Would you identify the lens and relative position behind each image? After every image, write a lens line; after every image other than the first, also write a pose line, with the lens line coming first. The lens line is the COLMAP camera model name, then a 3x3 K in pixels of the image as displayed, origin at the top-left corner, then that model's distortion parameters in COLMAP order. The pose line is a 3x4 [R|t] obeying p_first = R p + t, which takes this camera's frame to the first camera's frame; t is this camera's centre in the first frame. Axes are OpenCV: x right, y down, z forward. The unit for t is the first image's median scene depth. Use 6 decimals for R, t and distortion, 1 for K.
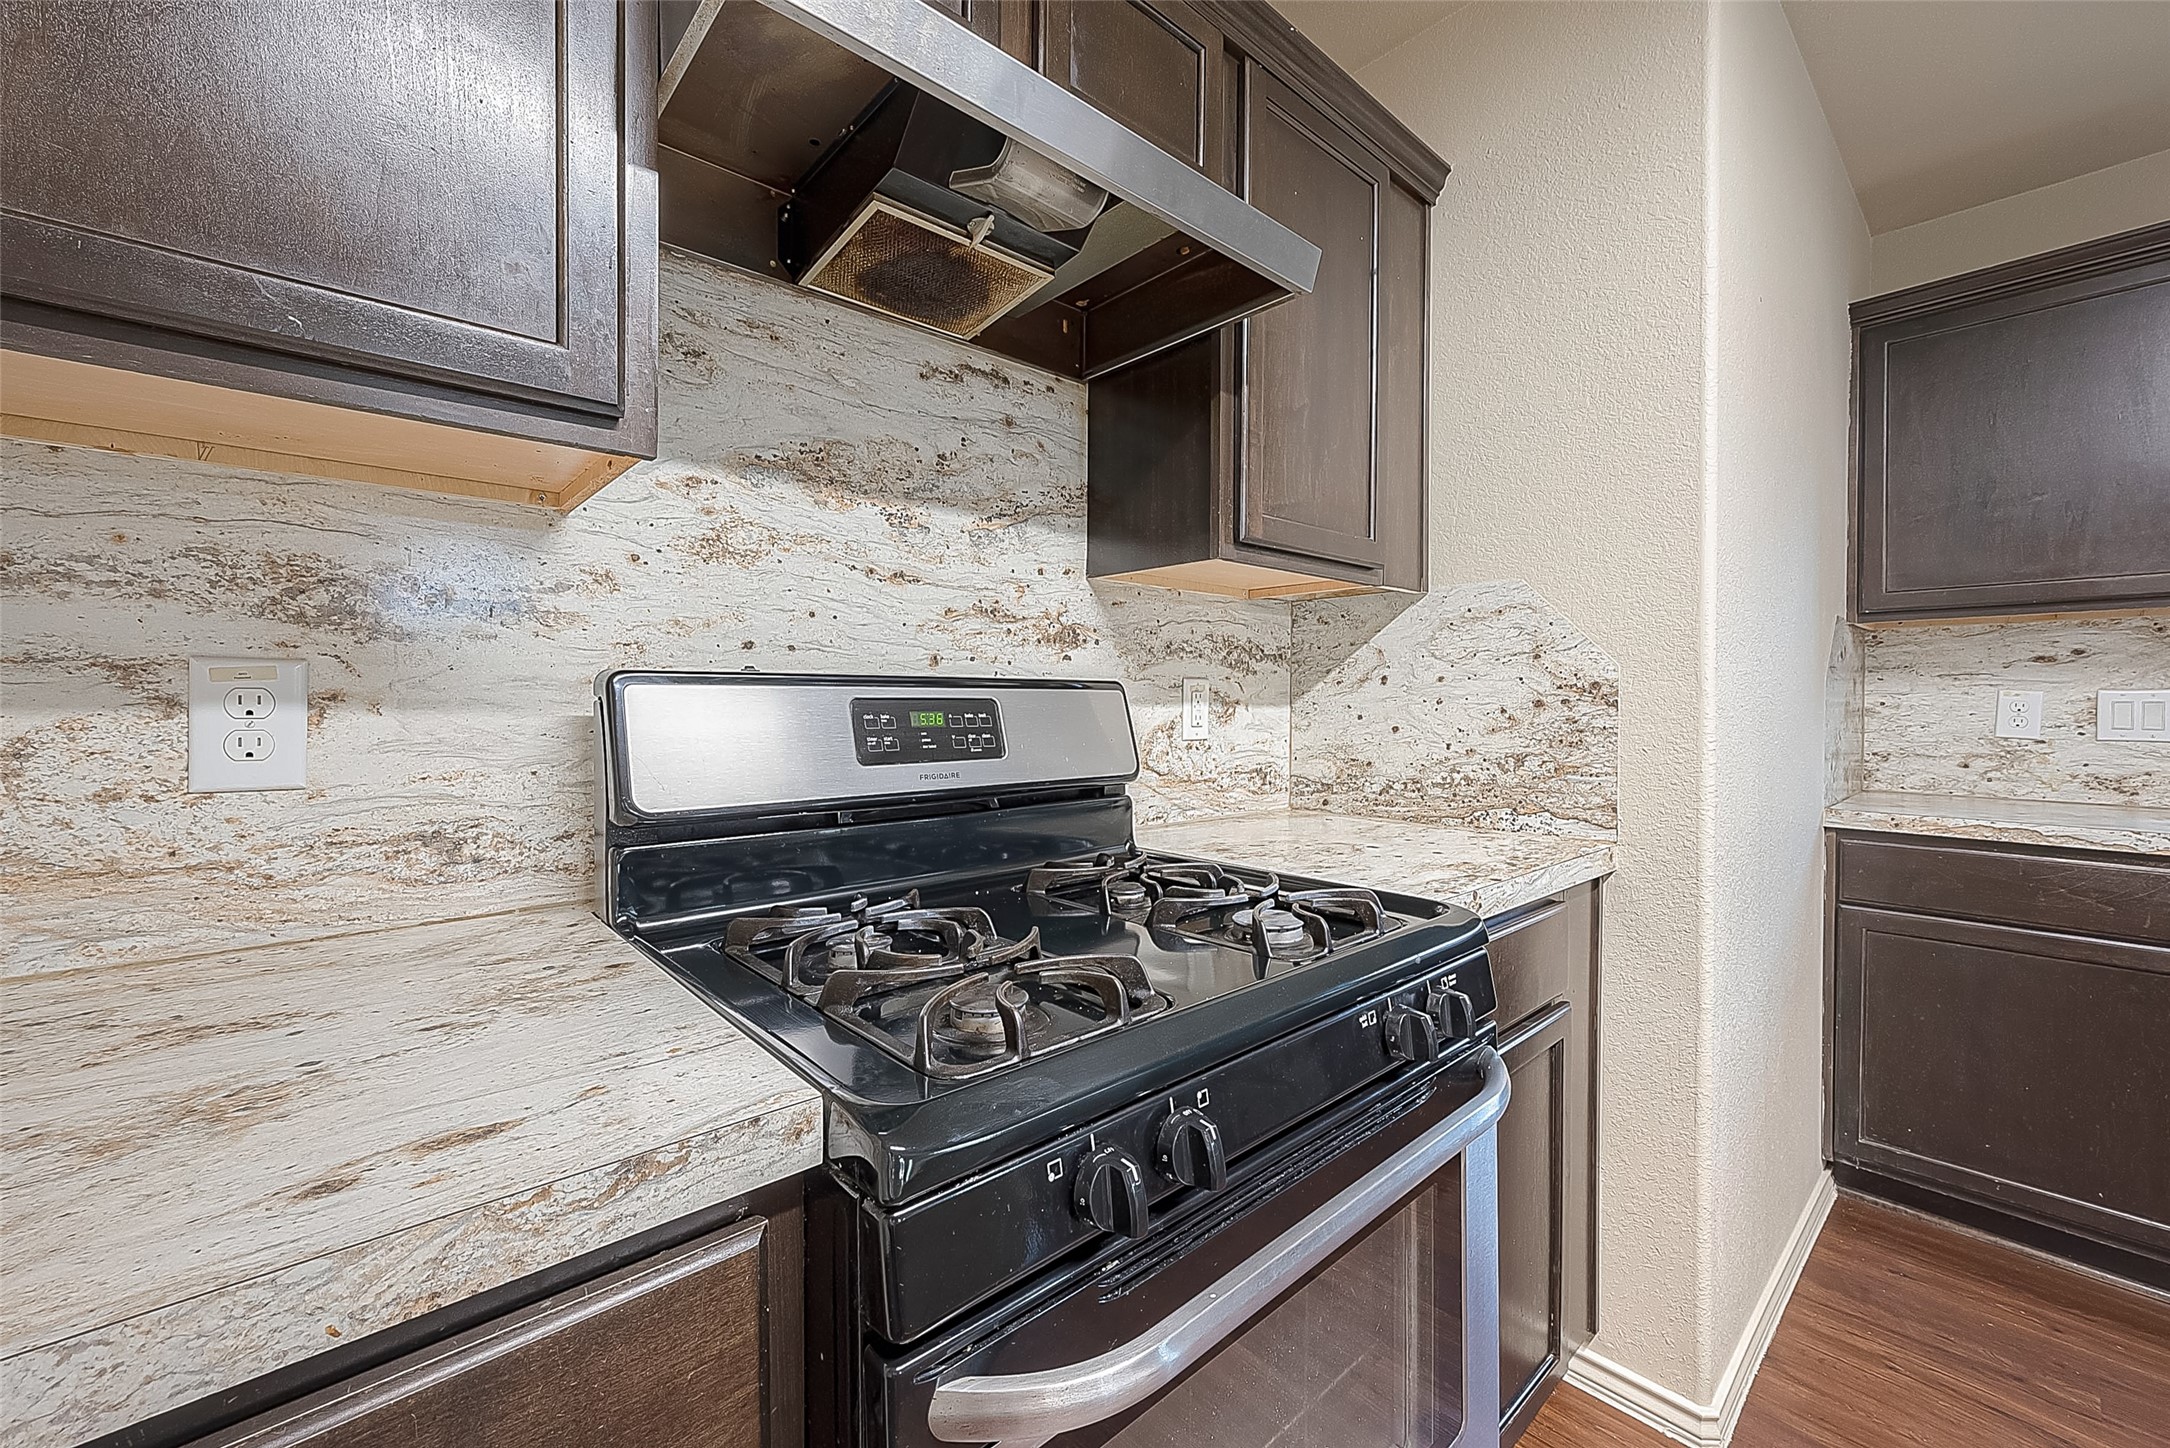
lens RADIAL K [[879.8, 0, 1088.4], [0, 879.8, 711.2], [0, 0, 1]] dist [-0.007052, 0.001051]
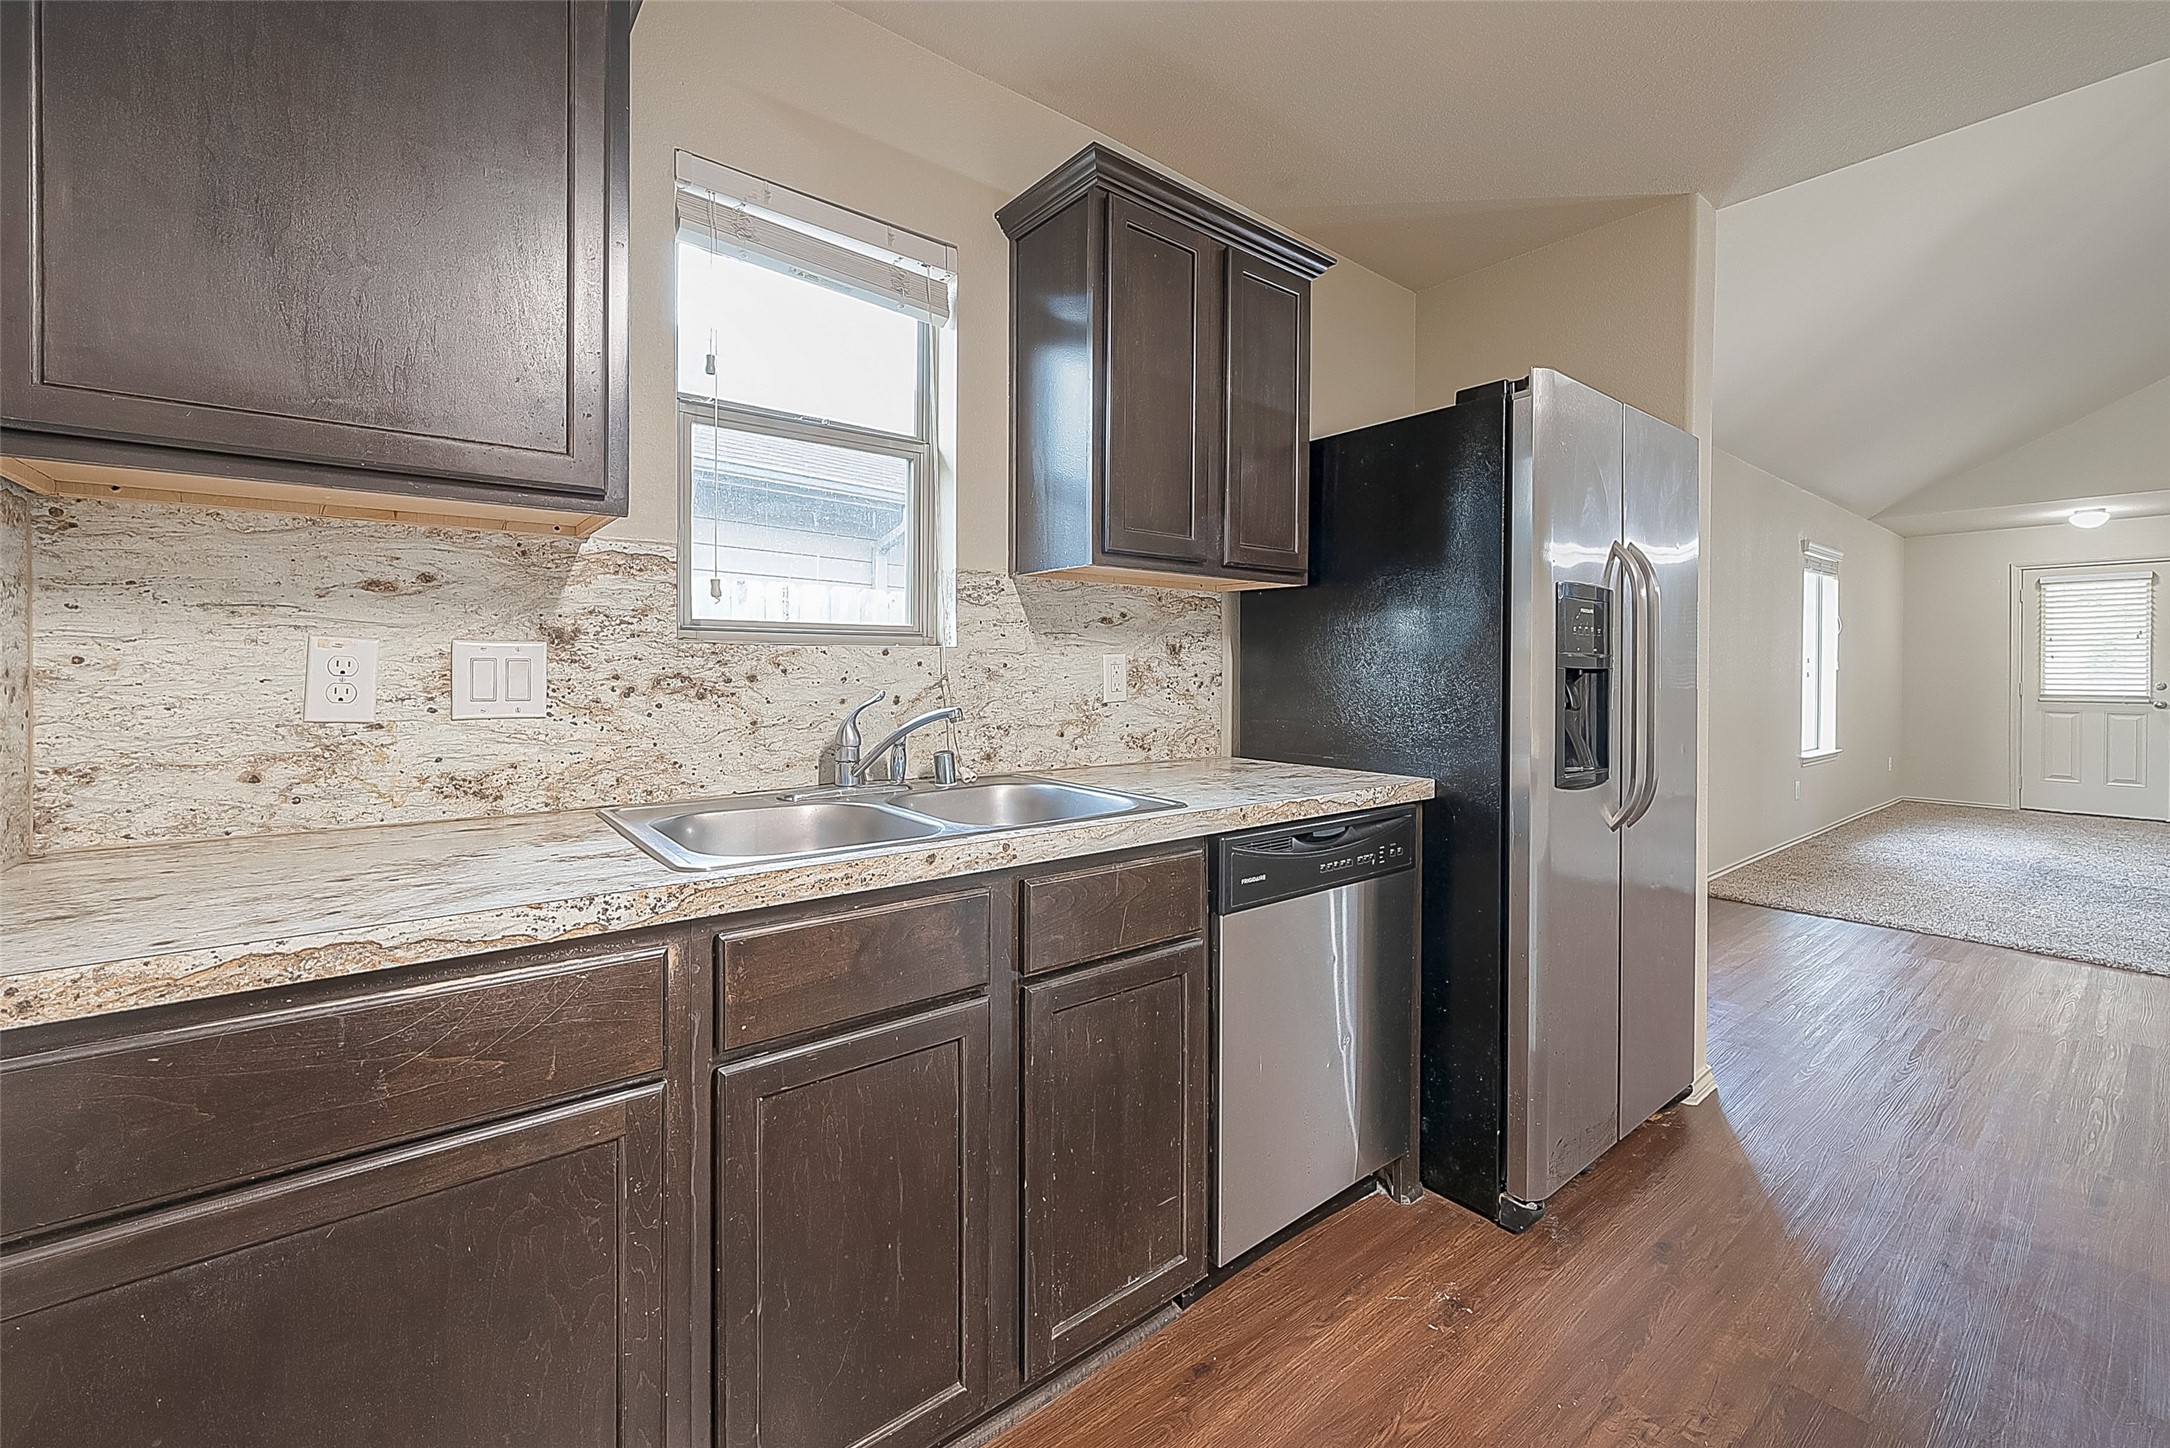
lens RADIAL K [[879.8, 0, 1058.2], [0, 879.8, 678.4], [0, 0, 1]] dist [-0.007052, 0.001051]
pose [[0.081119, -0.011209, 0.996641, 0.542616], [0.005180, 0.999928, 0.010825, -0.001255], [-0.996691, 0.004285, 0.081171, 0.496976]]
